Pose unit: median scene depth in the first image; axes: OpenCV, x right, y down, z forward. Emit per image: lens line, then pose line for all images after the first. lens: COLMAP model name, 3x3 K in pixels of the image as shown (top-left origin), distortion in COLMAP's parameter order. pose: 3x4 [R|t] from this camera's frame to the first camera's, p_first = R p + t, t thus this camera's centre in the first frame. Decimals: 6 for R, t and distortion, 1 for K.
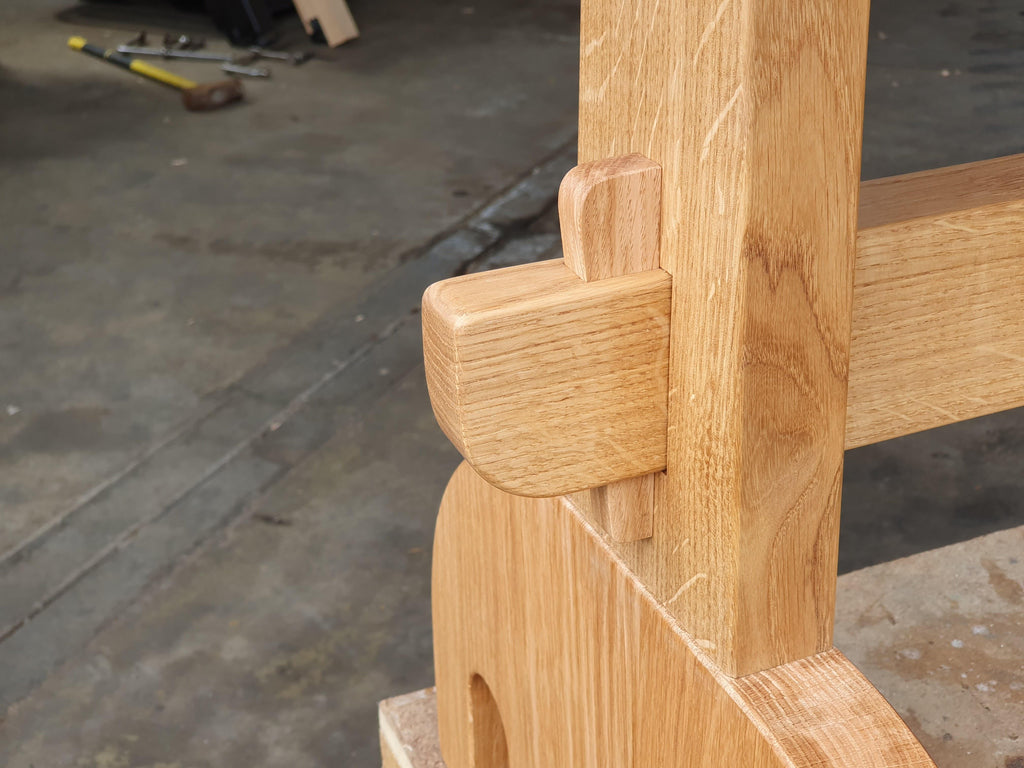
lens RADIAL K [[1497.8, 0, 663.2], [0, 1497.8, 359.4], [0, 0, 1]] dist [0.458567, -2.862041]
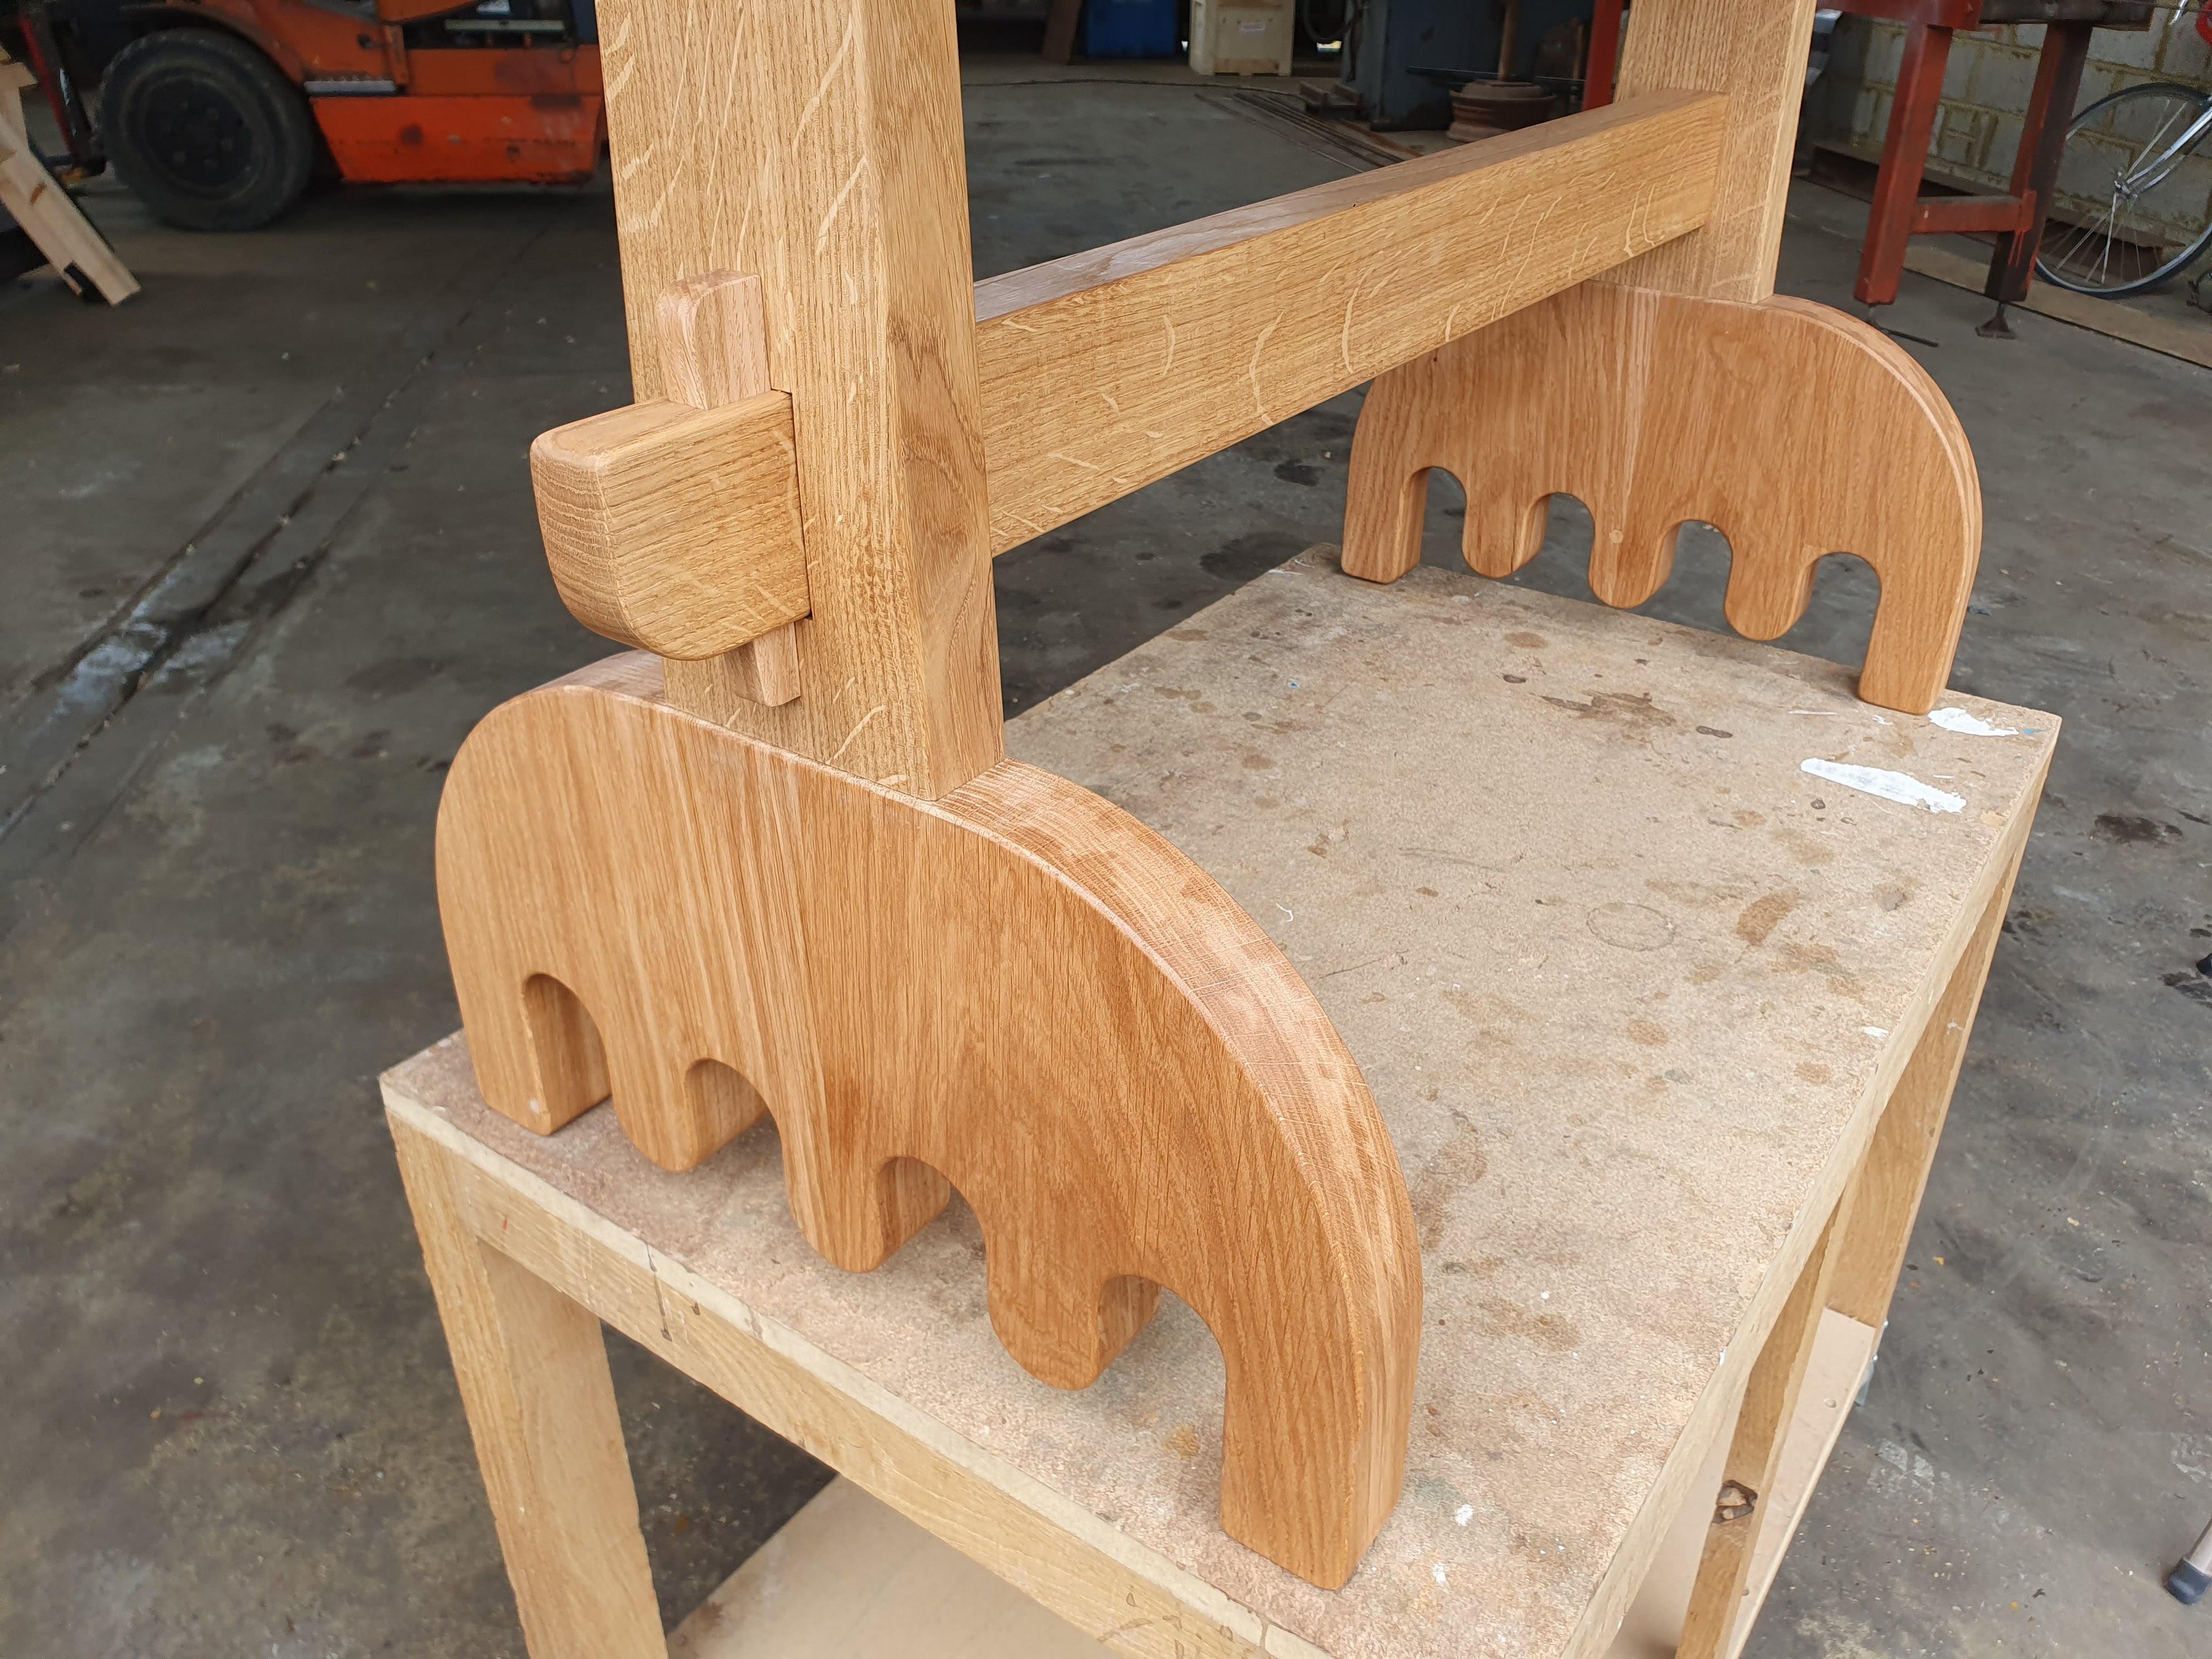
lens RADIAL K [[1715.2, 0, 1106.0], [0, 1715.2, 829.5], [0, 0, 1]] dist [0.008126, 0.003515]
pose [[0.867850, -0.237420, 0.436426, -0.352712], [0.220586, 0.971233, 0.089715, 0.154854], [-0.445172, 0.018411, 0.895256, -0.047465]]
